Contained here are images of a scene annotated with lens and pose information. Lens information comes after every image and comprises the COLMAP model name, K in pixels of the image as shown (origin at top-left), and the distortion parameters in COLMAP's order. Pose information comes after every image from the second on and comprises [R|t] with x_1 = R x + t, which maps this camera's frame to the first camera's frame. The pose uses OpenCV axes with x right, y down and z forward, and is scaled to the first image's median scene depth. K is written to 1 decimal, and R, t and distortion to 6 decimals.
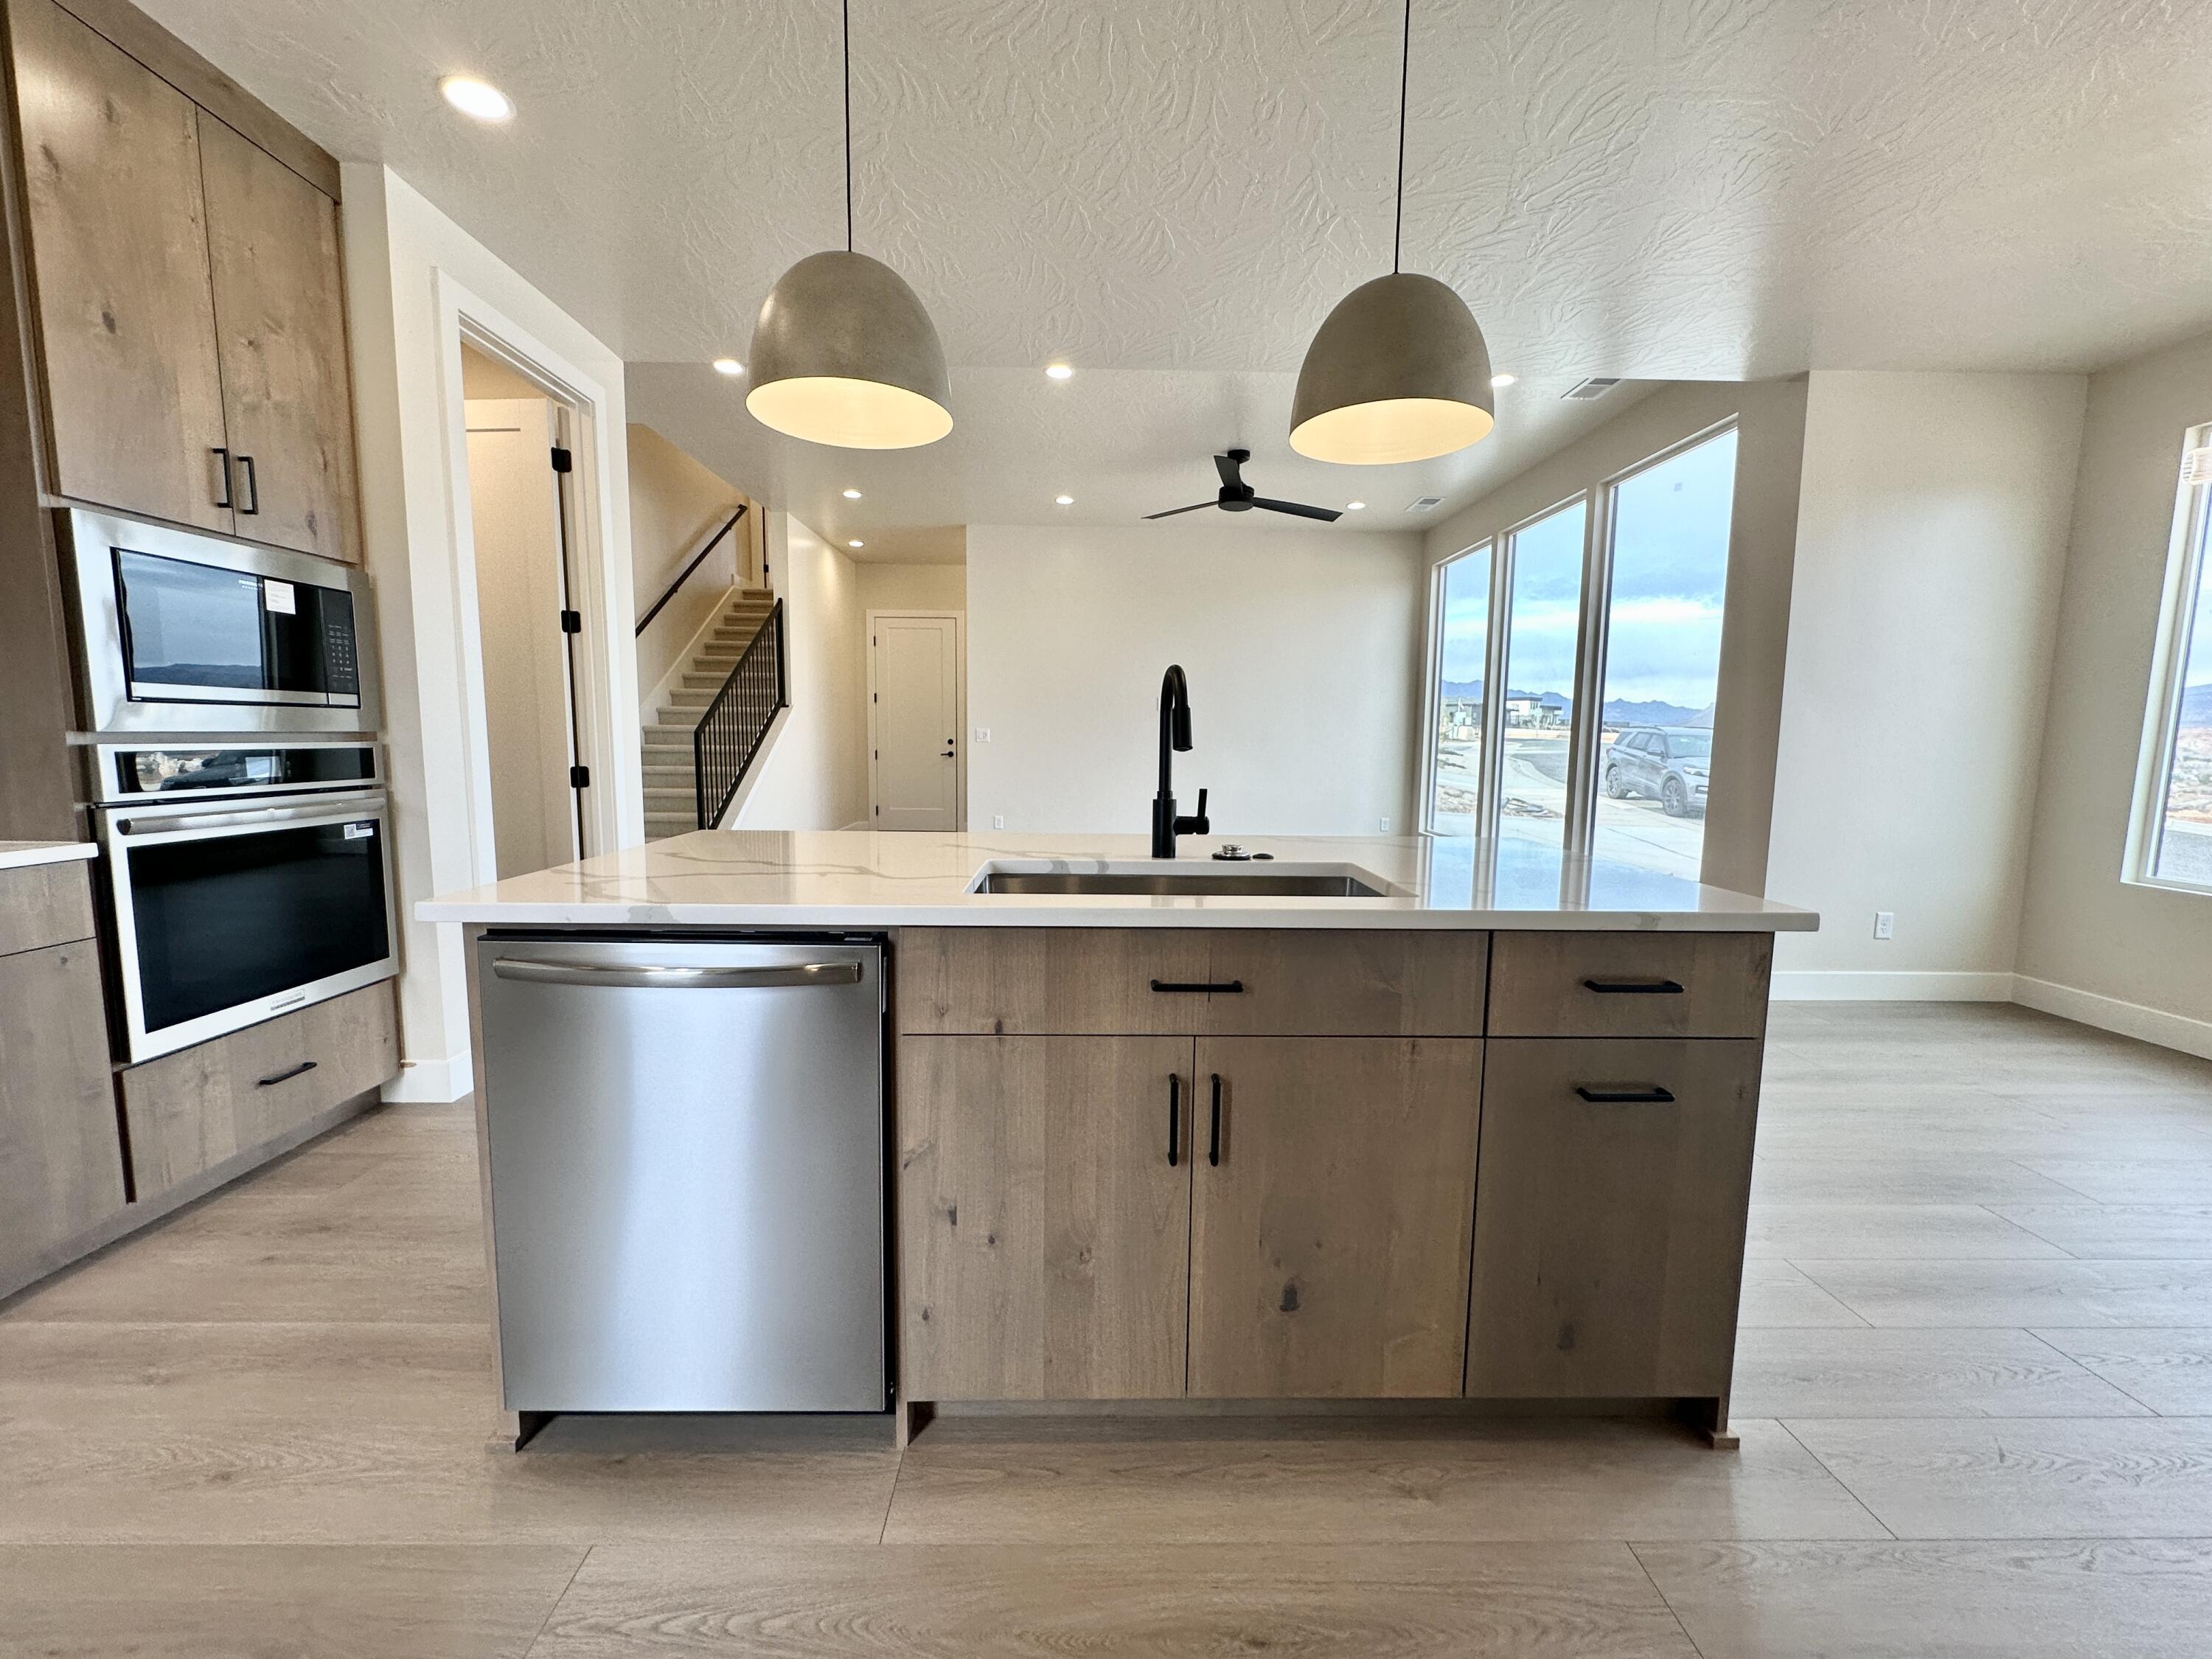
lens RADIAL K [[885.7, 0, 1105.8], [0, 885.7, 829.9], [0, 0, 1]] dist [-0.002250, 0.000439]
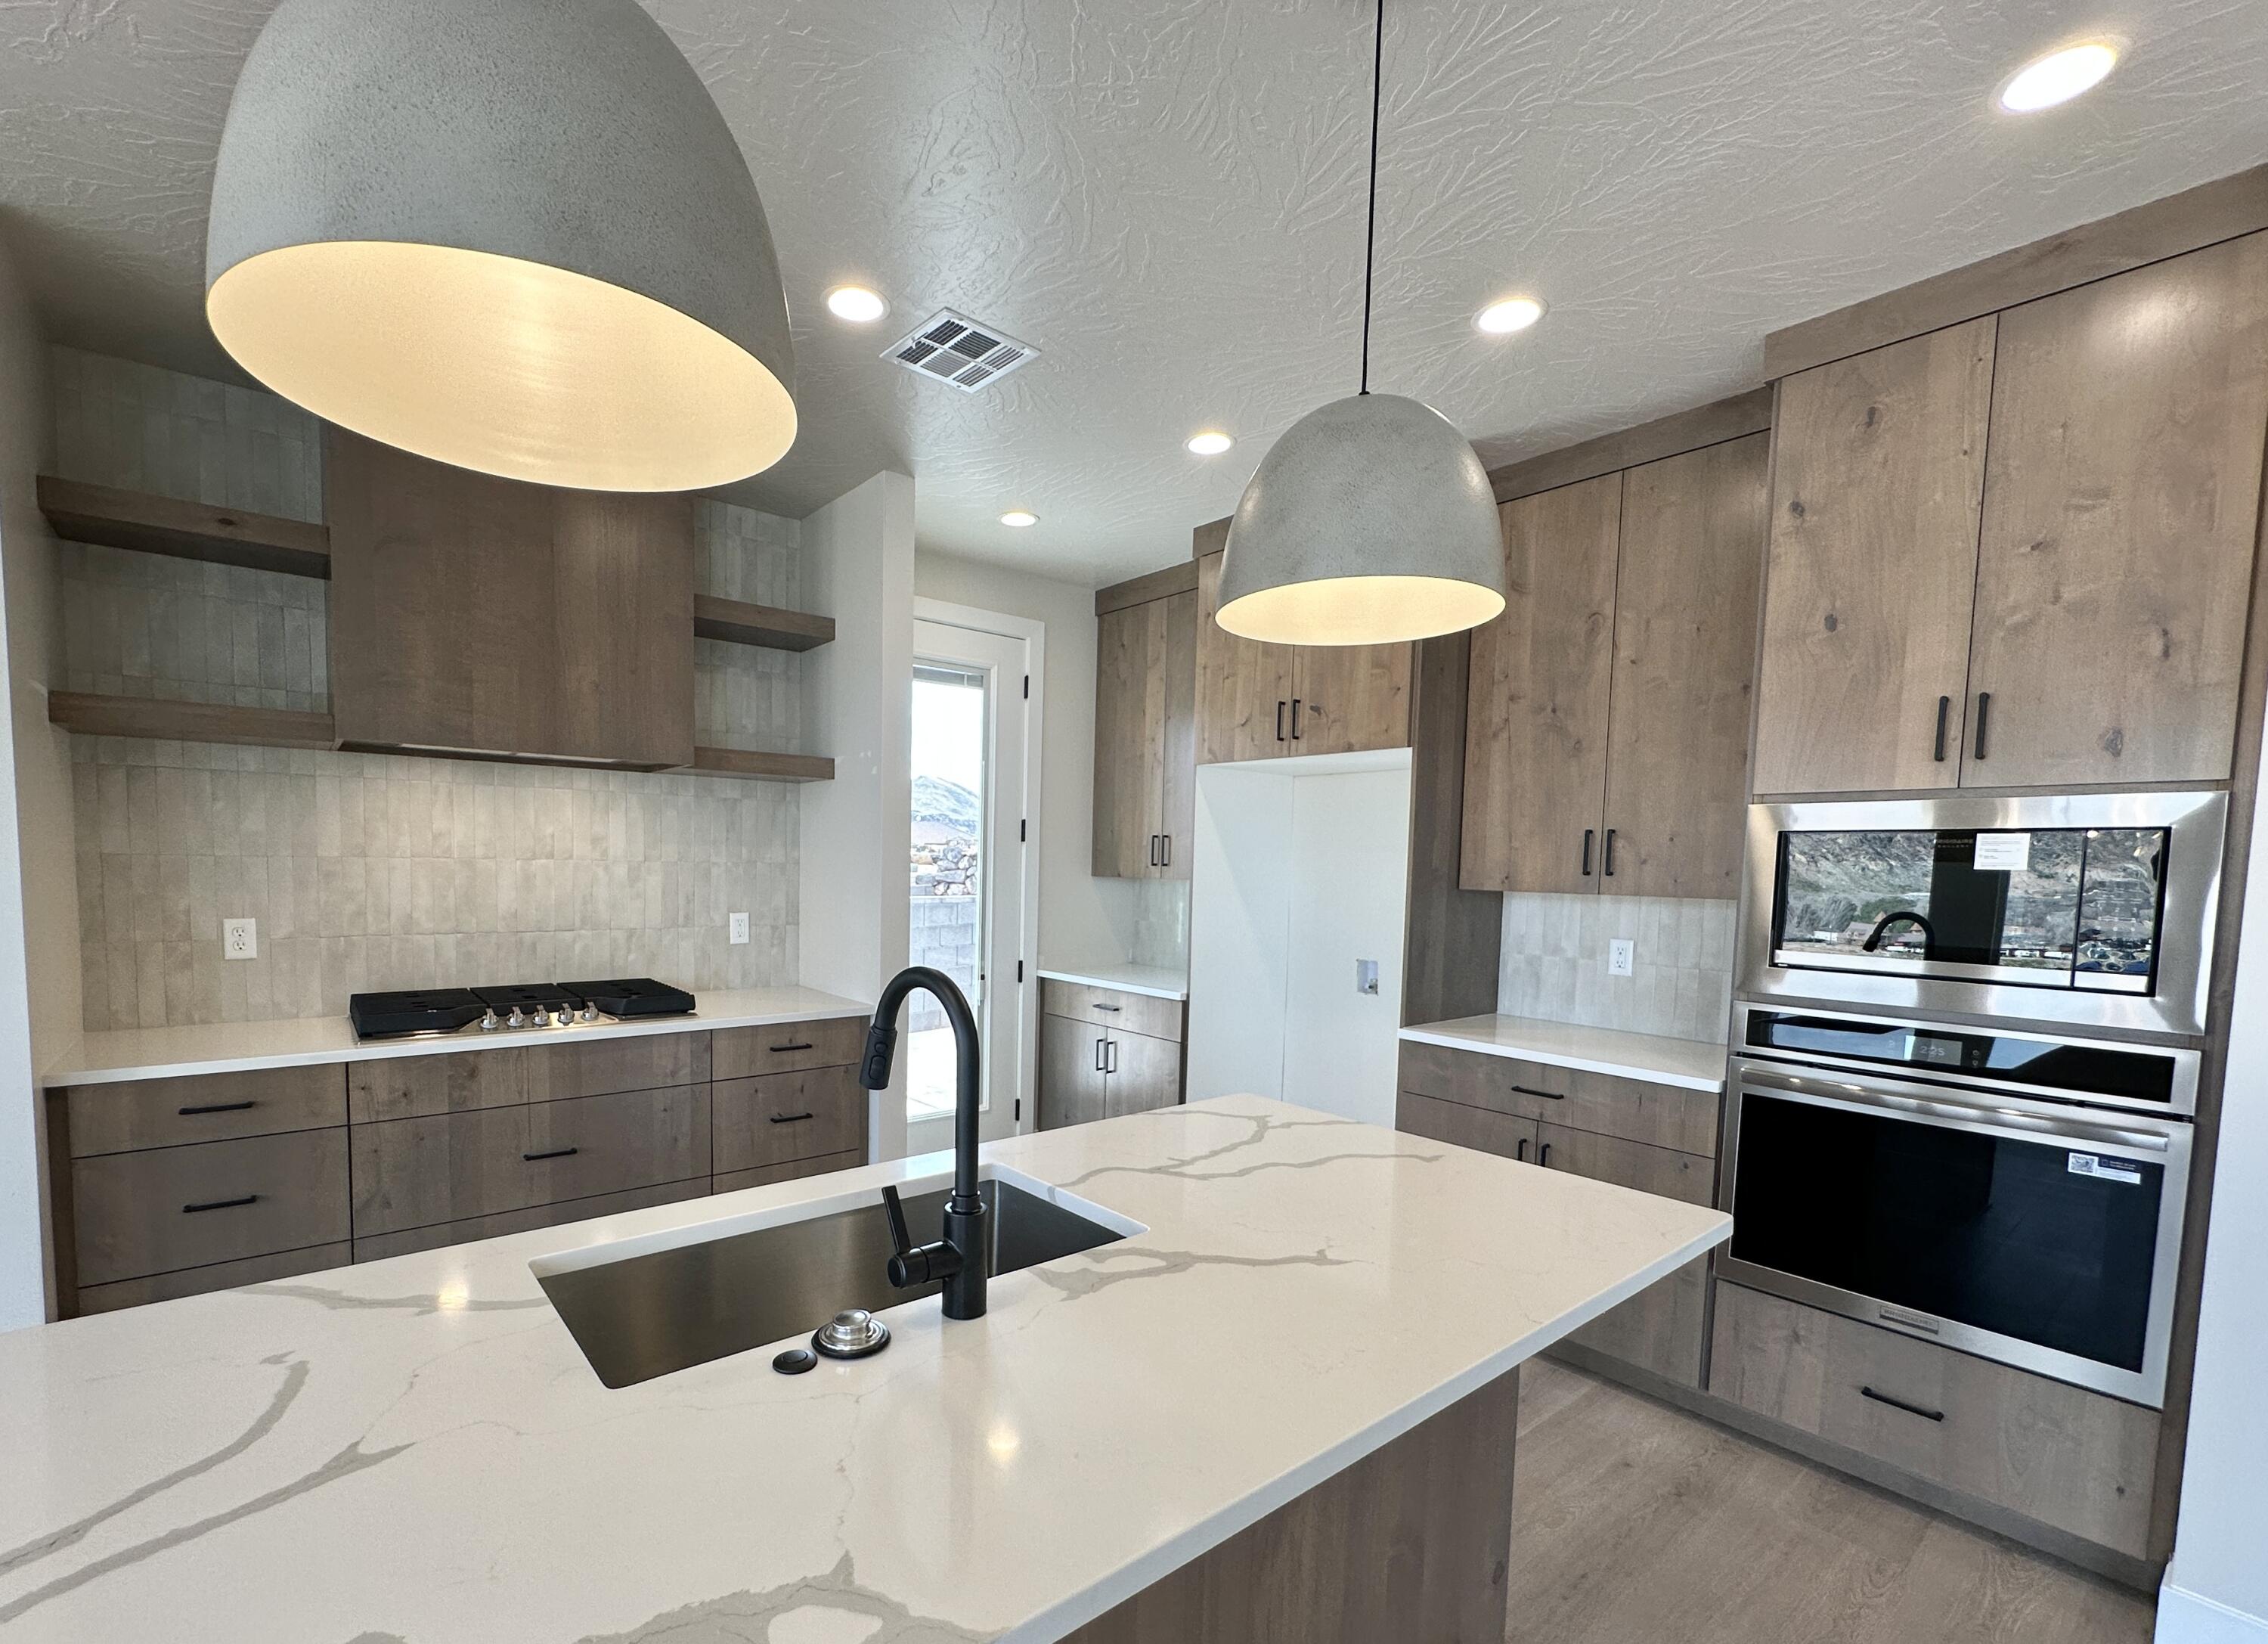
lens RADIAL K [[991.2, 0, 1026.3], [0, 991.2, 931.1], [0, 0, 1]] dist [-0.002955, -0.000175]
pose [[-0.806117, 0.014406, -0.591581, 0.210460], [-0.093245, 0.984122, 0.151026, -0.158640], [0.584364, 0.176907, -0.791974, 0.782787]]
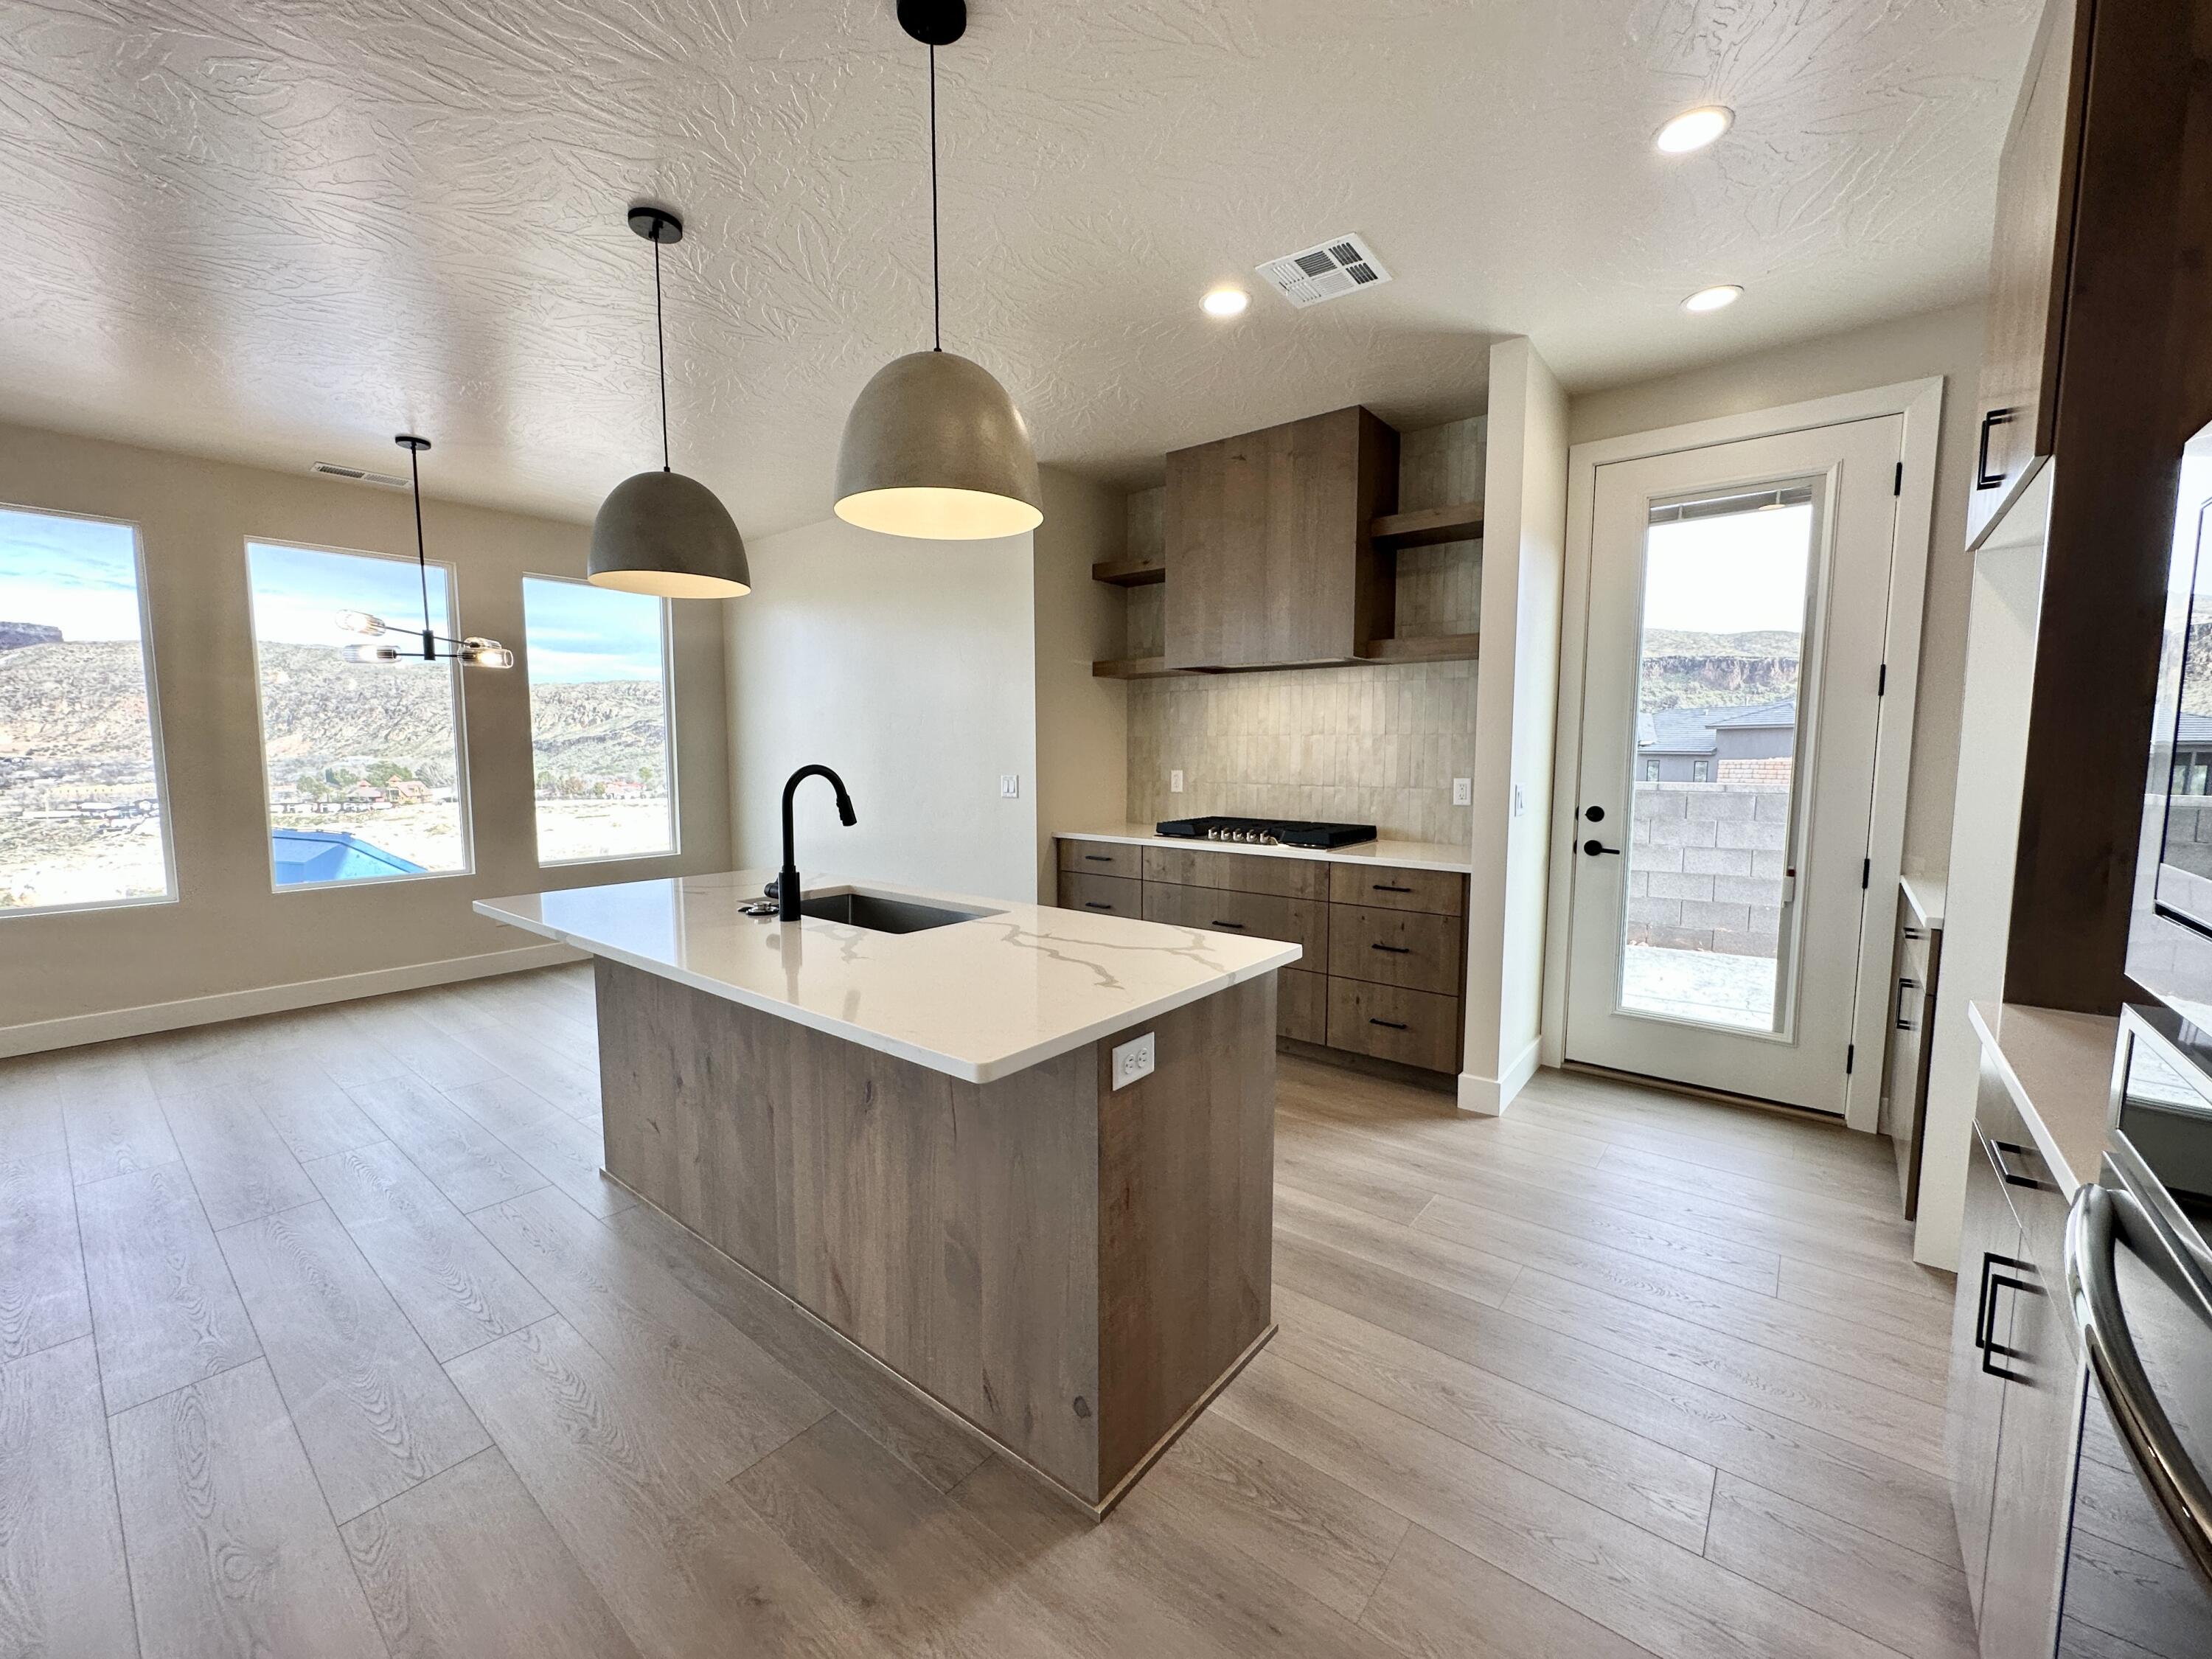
lens RADIAL K [[885.7, 0, 1112.0], [0, 885.7, 827.2], [0, 0, 1]] dist [-0.002250, 0.000439]
pose [[-0.766695, -0.069567, 0.638232, -0.552674], [0.060947, 0.981736, 0.180223, -0.150762], [-0.639112, 0.177075, -0.748452, 0.853085]]
